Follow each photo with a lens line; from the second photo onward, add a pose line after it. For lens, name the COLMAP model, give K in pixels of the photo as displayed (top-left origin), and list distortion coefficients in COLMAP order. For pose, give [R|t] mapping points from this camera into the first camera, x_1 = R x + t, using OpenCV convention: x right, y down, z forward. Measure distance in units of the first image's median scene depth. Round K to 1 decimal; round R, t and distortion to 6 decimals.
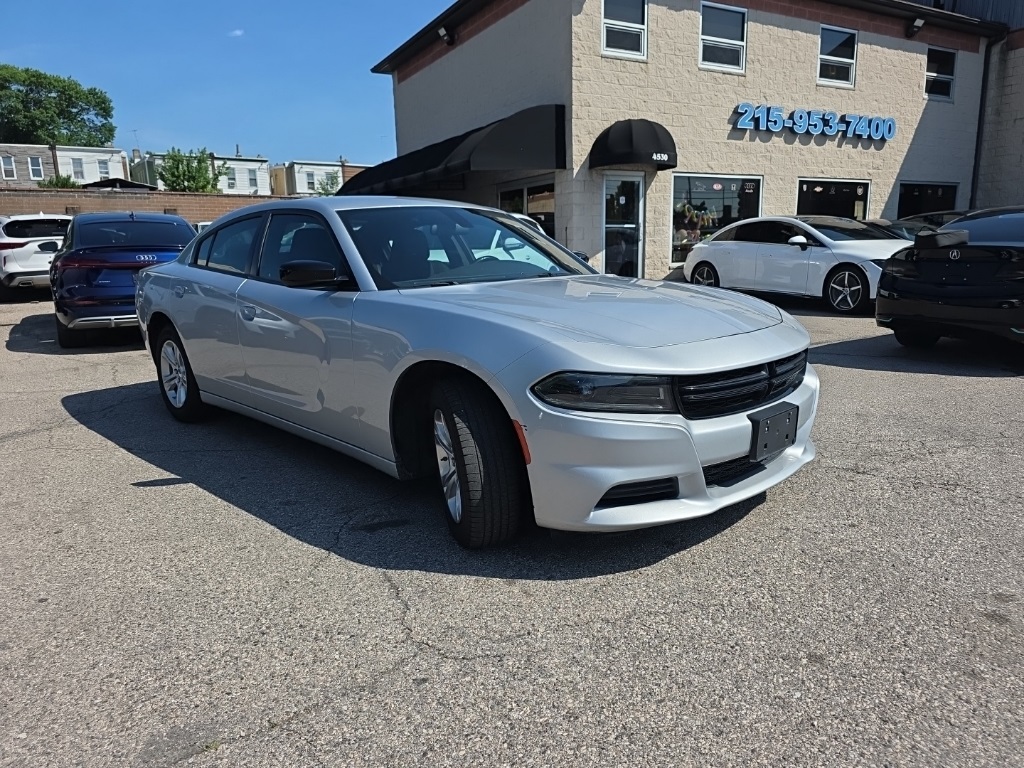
lens RADIAL K [[702.1, 0, 517.1], [0, 702.1, 385.9], [0, 0, 1]] dist [0.025150, -0.024615]
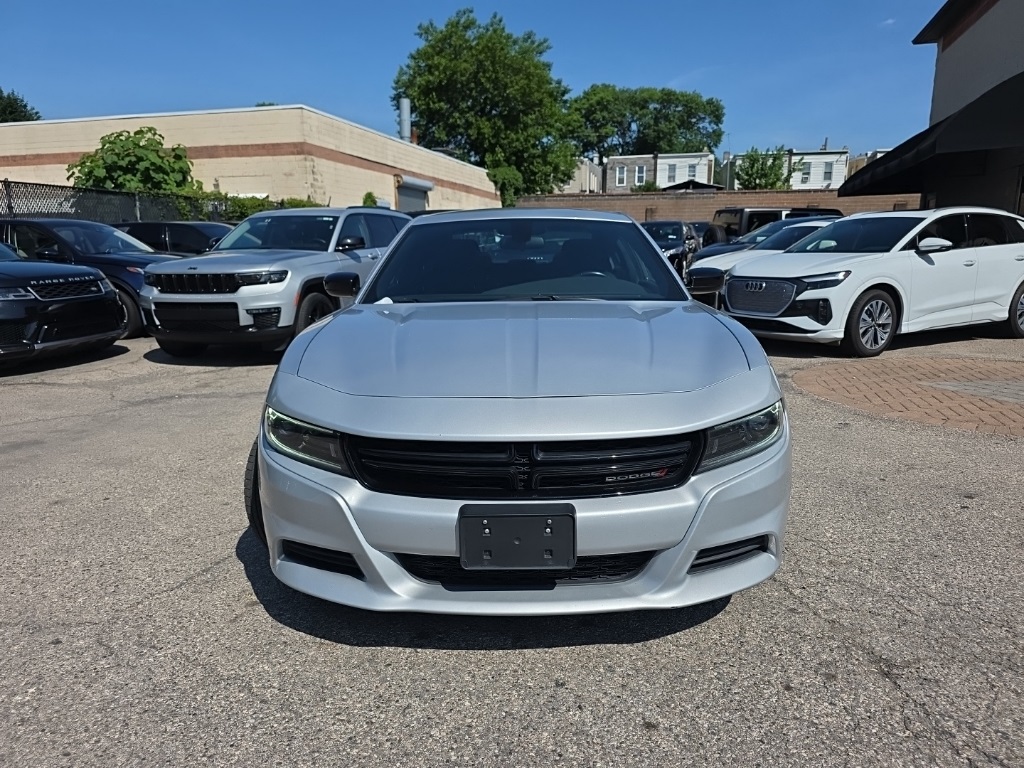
lens RADIAL K [[702.1, 0, 512.2], [0, 702.1, 389.6], [0, 0, 1]] dist [0.025150, -0.024615]
pose [[0.713312, 0.150776, -0.684435, 0.079250], [-0.142687, 0.987373, 0.068804, -0.012864], [0.686168, 0.048581, 0.725820, 0.044938]]
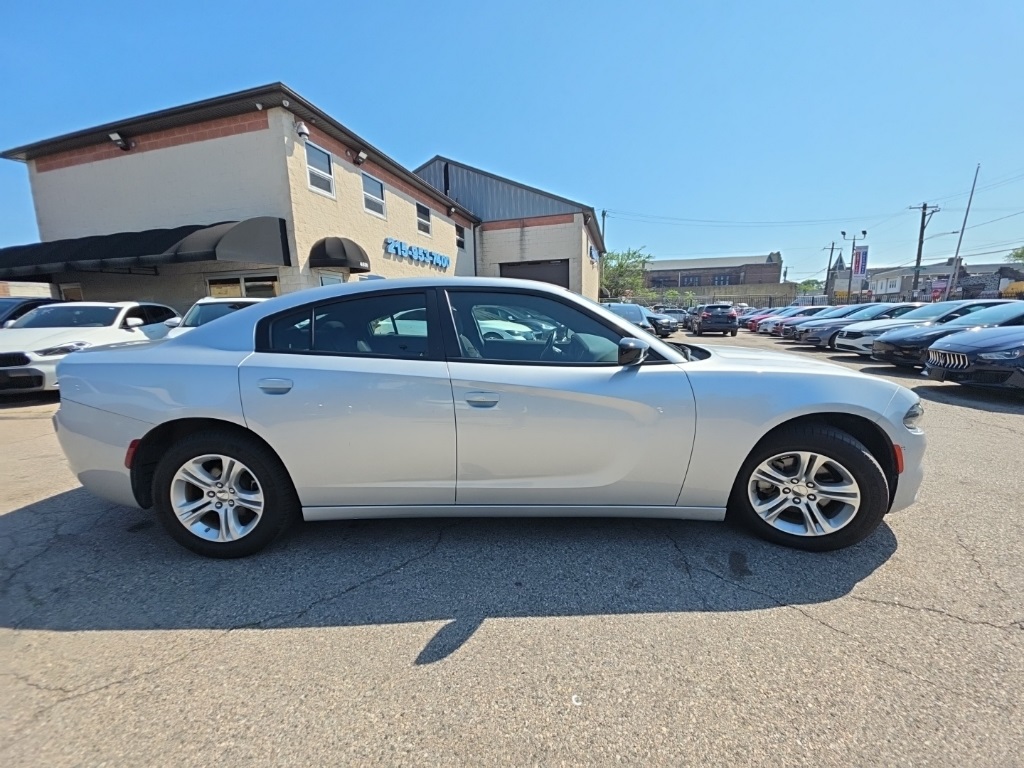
lens RADIAL K [[407.7, 0, 518.0], [0, 407.7, 376.5], [0, 0, 1]] dist [0.013443, -0.010553]
pose [[0.703596, -0.094263, 0.704320, -0.127285], [0.139820, 0.990151, -0.007160, -0.021672], [-0.696709, 0.103516, 0.709846, 0.106713]]
